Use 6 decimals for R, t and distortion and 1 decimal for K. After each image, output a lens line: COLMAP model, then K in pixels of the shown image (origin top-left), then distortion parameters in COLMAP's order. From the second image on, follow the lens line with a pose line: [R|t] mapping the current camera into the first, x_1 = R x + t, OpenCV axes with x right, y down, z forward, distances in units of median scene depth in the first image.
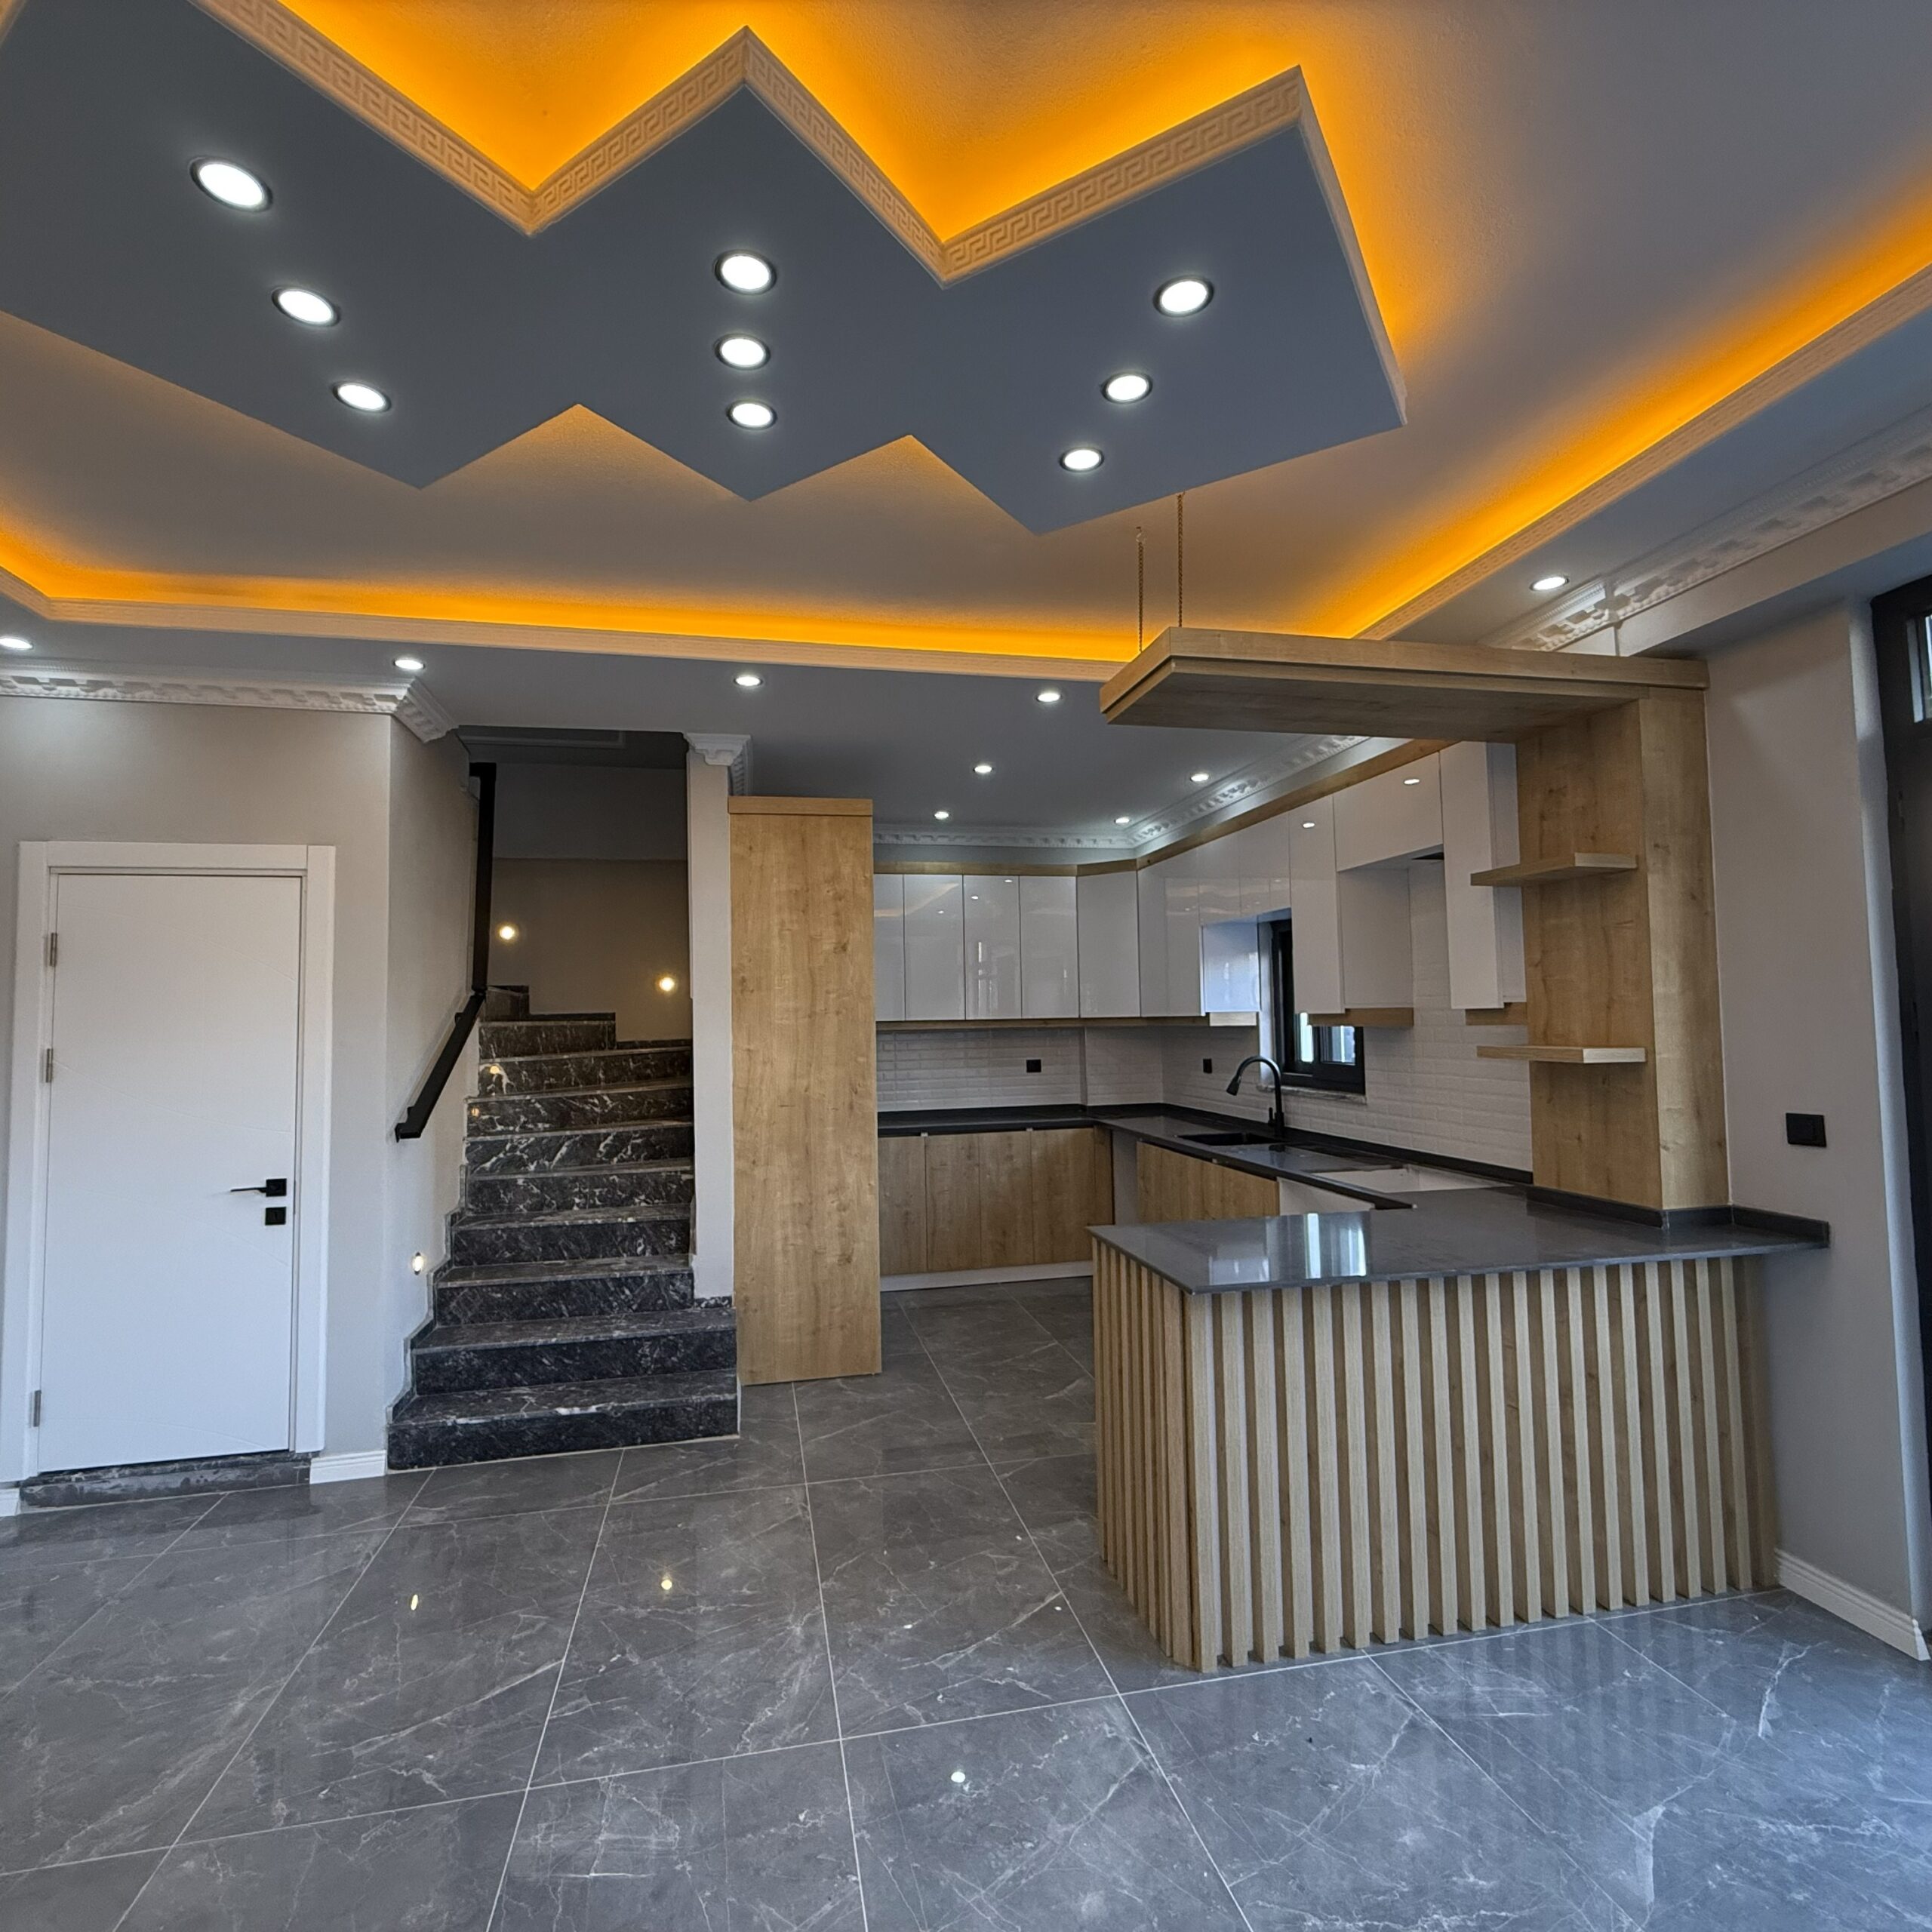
lens RADIAL K [[1024.6, 0, 960.9], [0, 1024.6, 963.3], [0, 0, 1]] dist [0.001283, -0.000277]
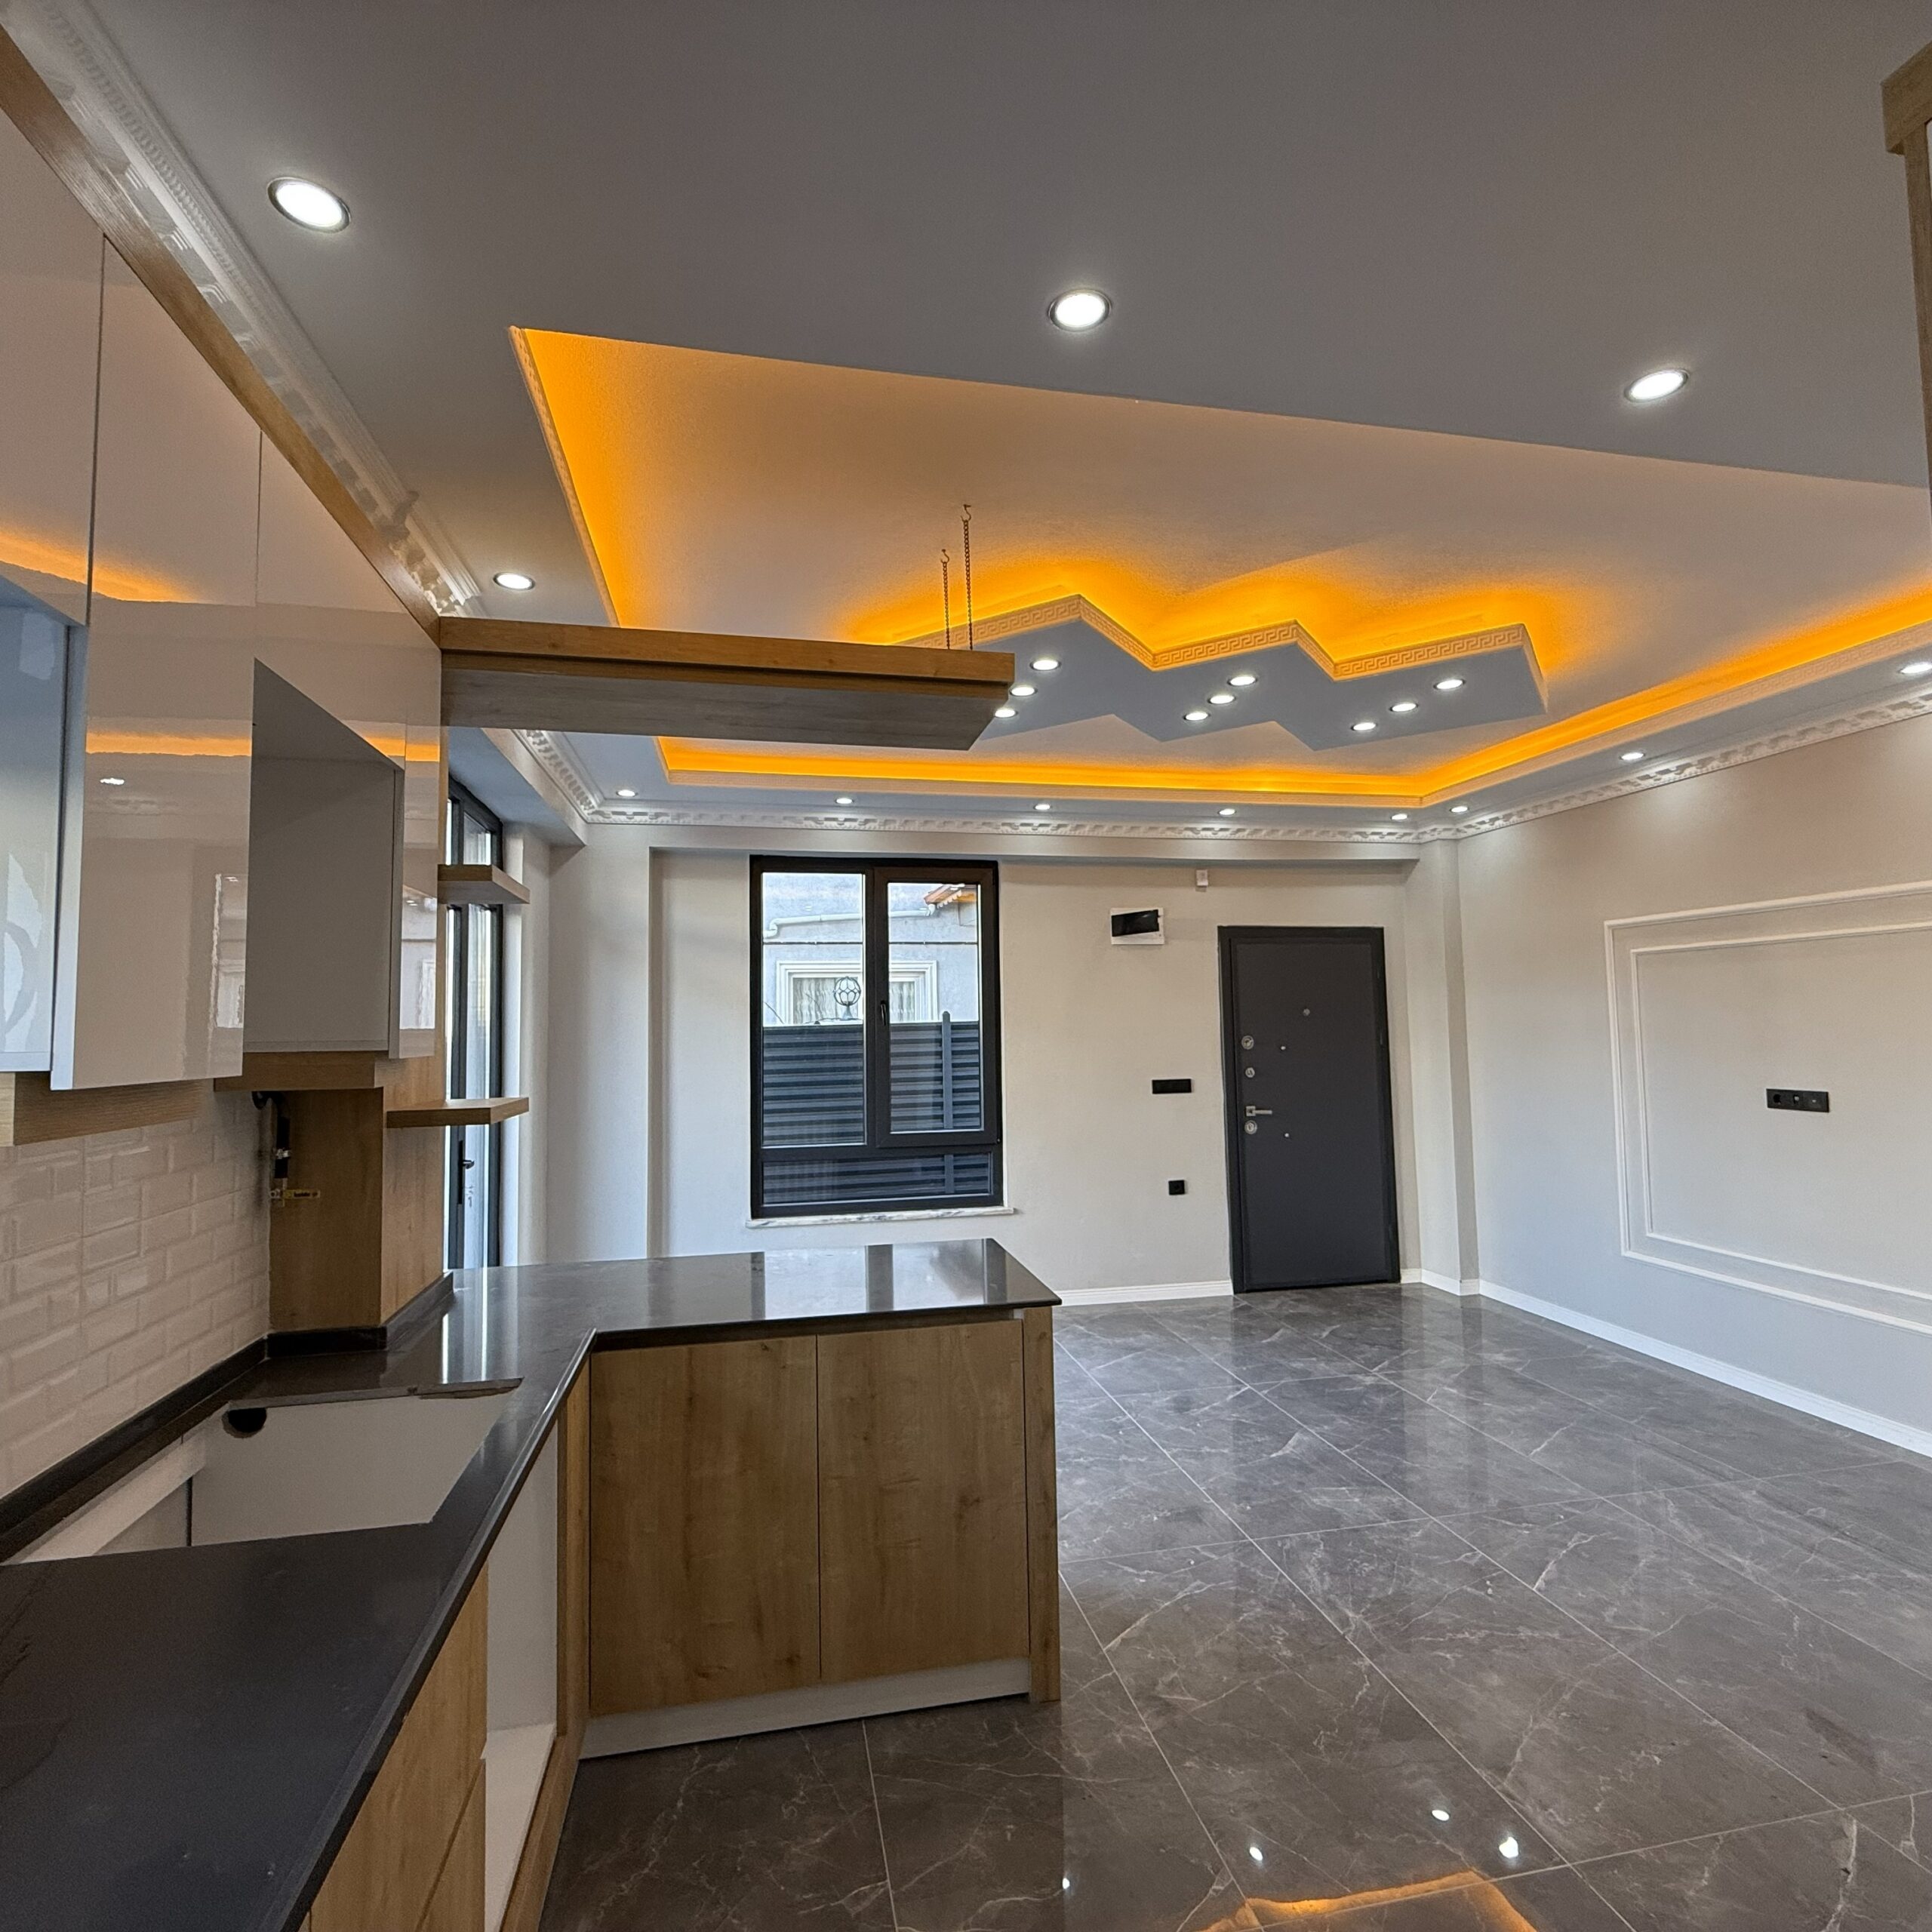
lens RADIAL K [[1024.6, 0, 965.4], [0, 1024.6, 961.9], [0, 0, 1]] dist [0.001283, -0.000277]
pose [[-0.999515, 0.031134, -0.000085, 0.168383], [0.030909, 0.991960, -0.122720, 0.075400], [-0.003737, -0.122663, -0.992441, 1.643988]]
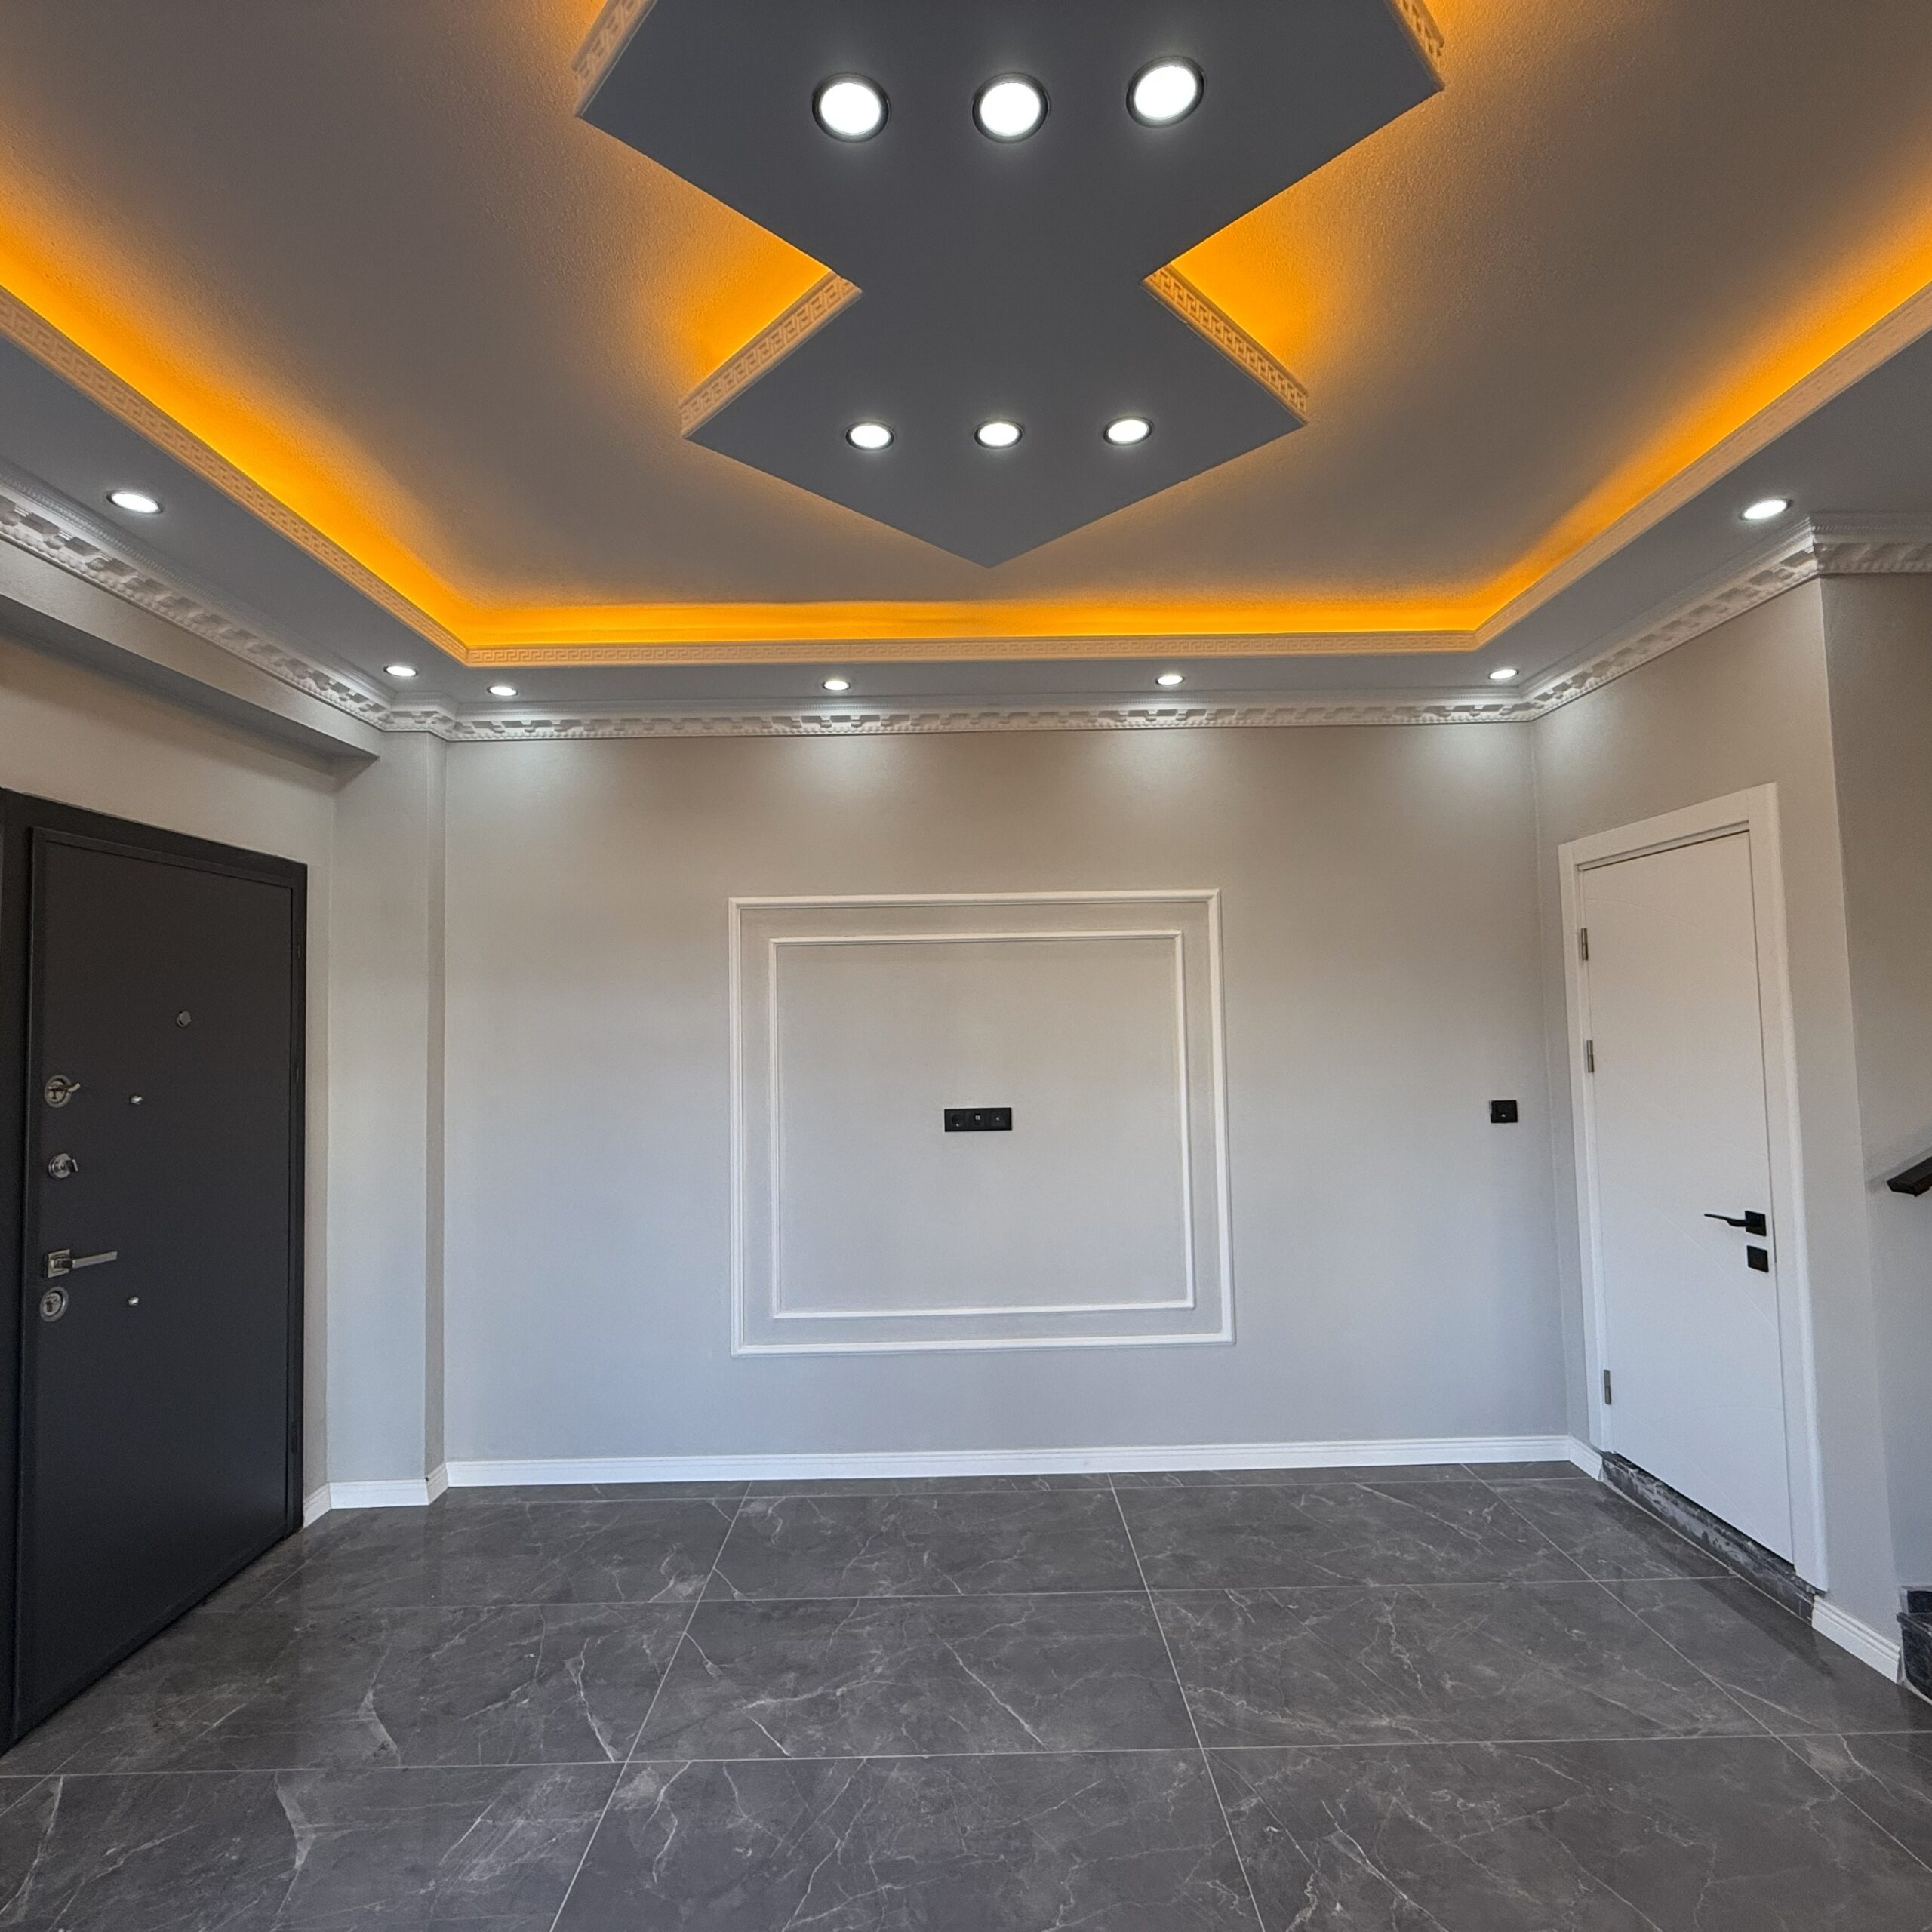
lens RADIAL K [[1024.6, 0, 954.4], [0, 1024.6, 965.3], [0, 0, 1]] dist [0.001283, -0.000277]
pose [[-0.204354, -0.034854, -0.978276, 0.259565], [0.081479, 0.995292, -0.052481, 0.010312], [0.975500, -0.090434, -0.200552, 0.596026]]
